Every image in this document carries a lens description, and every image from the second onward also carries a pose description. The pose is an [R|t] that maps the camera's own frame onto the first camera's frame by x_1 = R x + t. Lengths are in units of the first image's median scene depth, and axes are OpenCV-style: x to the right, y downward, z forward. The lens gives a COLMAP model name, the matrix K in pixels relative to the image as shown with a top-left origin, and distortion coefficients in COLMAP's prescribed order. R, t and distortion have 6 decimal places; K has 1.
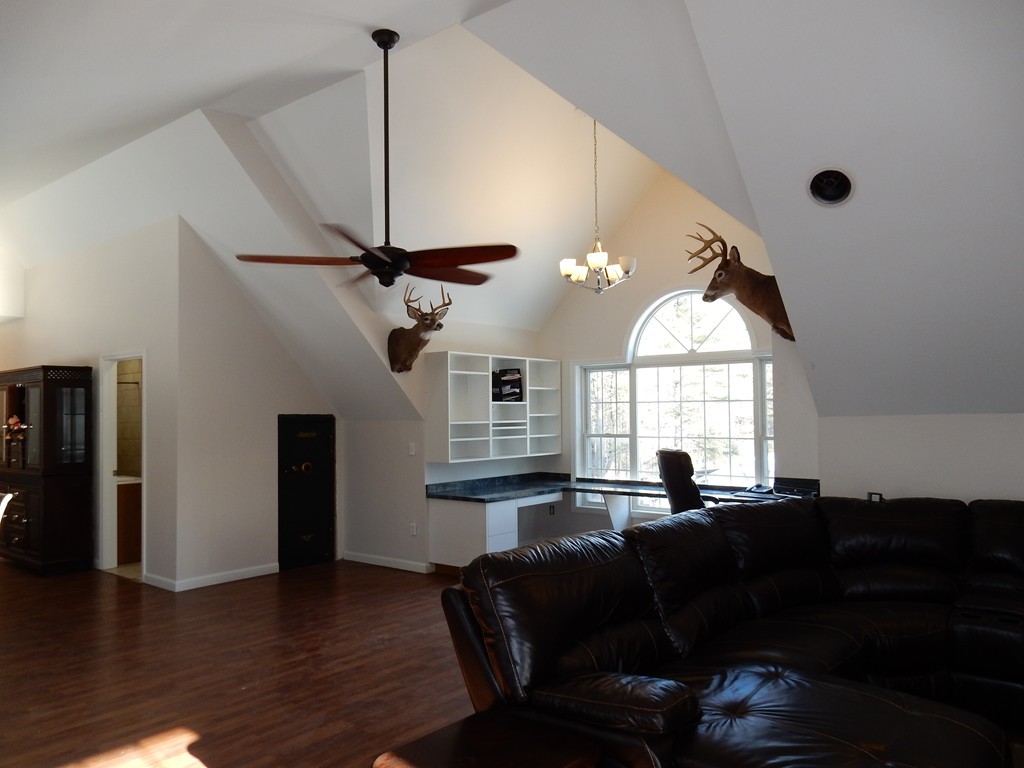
lens RADIAL K [[755.4, 0, 512.0], [0, 755.4, 384.0], [0, 0, 1]] dist [-0.000956, 0.000235]
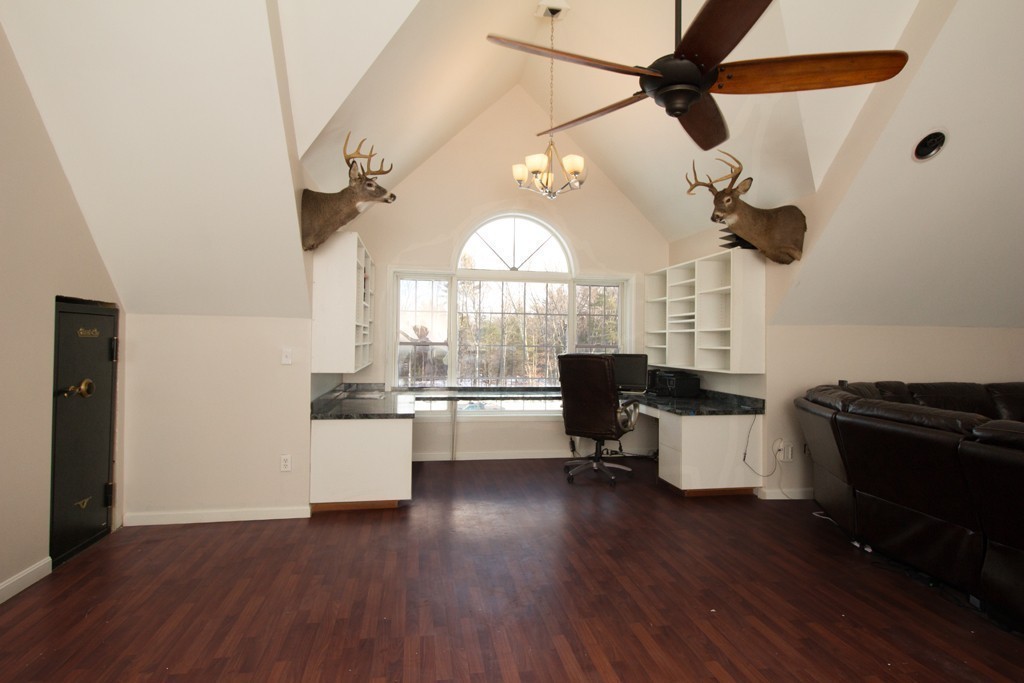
lens RADIAL K [[573.5, 0, 513.4], [0, 573.5, 327.0], [0, 0, 1]] dist [0.005615, 0.000474]
pose [[0.657283, 0.038598, 0.752655, -0.408532], [-0.052139, 0.998624, -0.005680, 0.048571], [-0.751838, -0.035509, 0.658391, 0.455113]]
